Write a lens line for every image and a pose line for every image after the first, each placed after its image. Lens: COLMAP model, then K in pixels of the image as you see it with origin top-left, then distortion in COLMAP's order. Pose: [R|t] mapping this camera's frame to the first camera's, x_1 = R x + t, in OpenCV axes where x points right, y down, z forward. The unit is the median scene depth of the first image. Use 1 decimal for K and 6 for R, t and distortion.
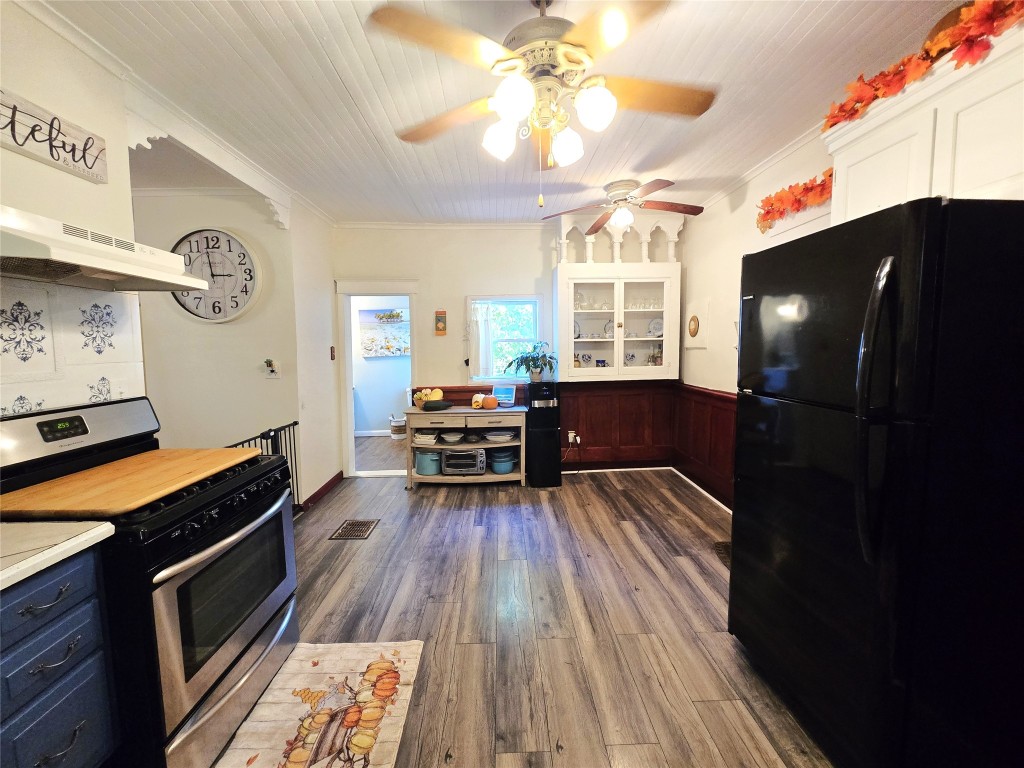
lens RADIAL K [[417.2, 0, 509.7], [0, 417.2, 382.6], [0, 0, 1]] dist [-0.000523, 0.000013]
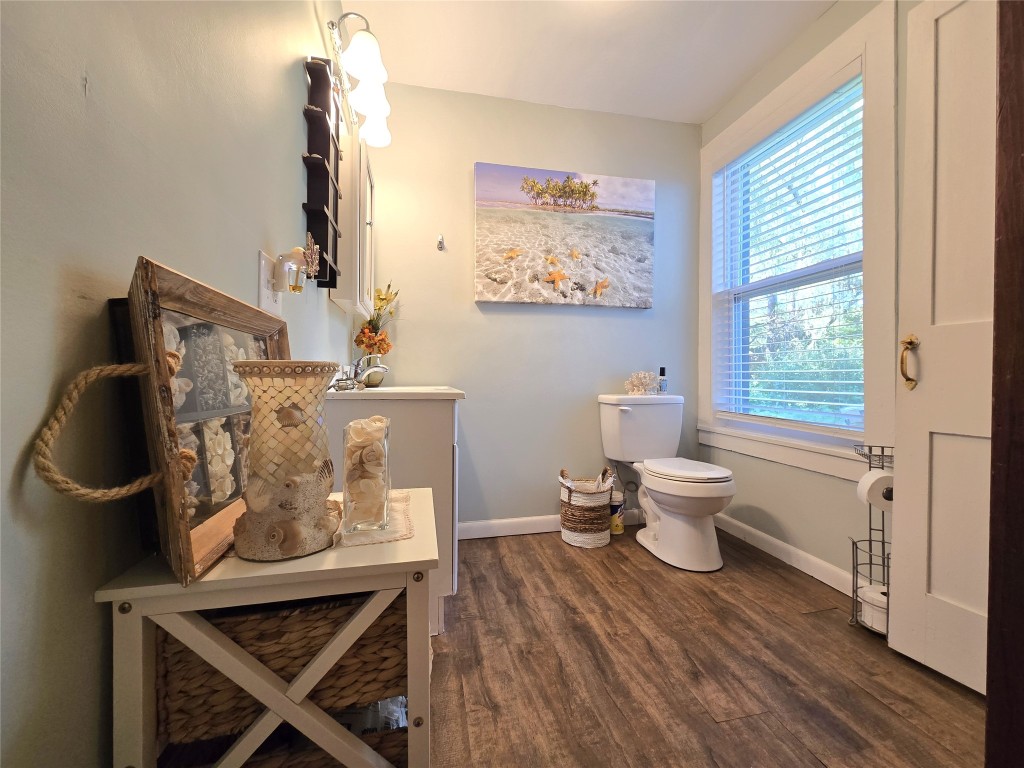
lens RADIAL K [[417.2, 0, 514.5], [0, 417.2, 381.6], [0, 0, 1]] dist [-0.000523, 0.000013]
pose [[0.978923, 0.026147, 0.202551, -0.391720], [-0.009137, 0.996385, -0.084464, 0.033107], [-0.204027, 0.080833, 0.975622, 0.668282]]
